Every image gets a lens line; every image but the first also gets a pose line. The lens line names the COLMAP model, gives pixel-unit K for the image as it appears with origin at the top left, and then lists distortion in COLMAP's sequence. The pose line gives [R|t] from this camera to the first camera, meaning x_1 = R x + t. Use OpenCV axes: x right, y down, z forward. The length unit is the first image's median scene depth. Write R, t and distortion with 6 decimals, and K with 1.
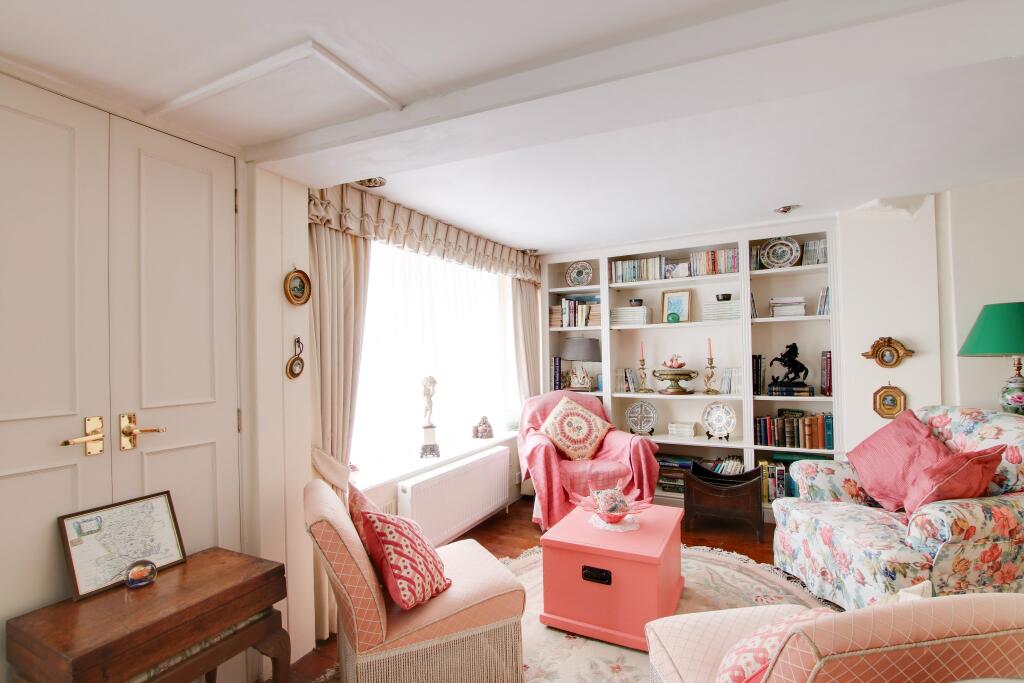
lens RADIAL K [[476.2, 0, 514.8], [0, 476.2, 346.8], [0, 0, 1]] dist [-0.034673, -0.000711]
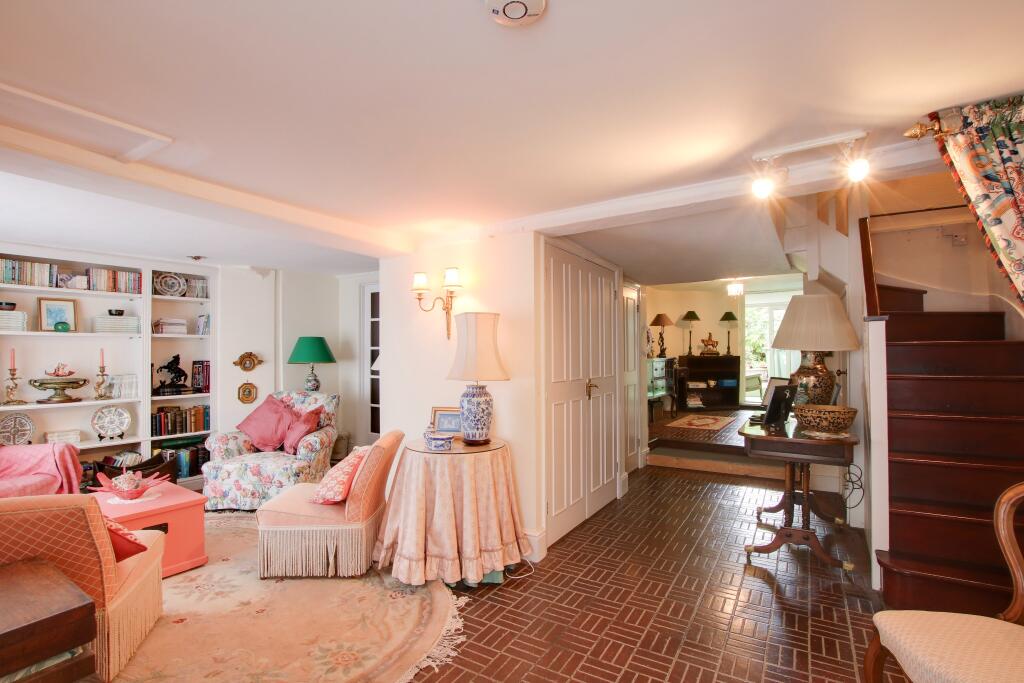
lens RADIAL K [[476.2, 0, 514.1], [0, 476.2, 344.8], [0, 0, 1]] dist [-0.034673, -0.000711]
pose [[0.111786, 0.040671, 0.992900, -0.595066], [-0.007253, 0.999169, -0.040112, 0.010504], [-0.993706, -0.002717, 0.111988, -0.072577]]
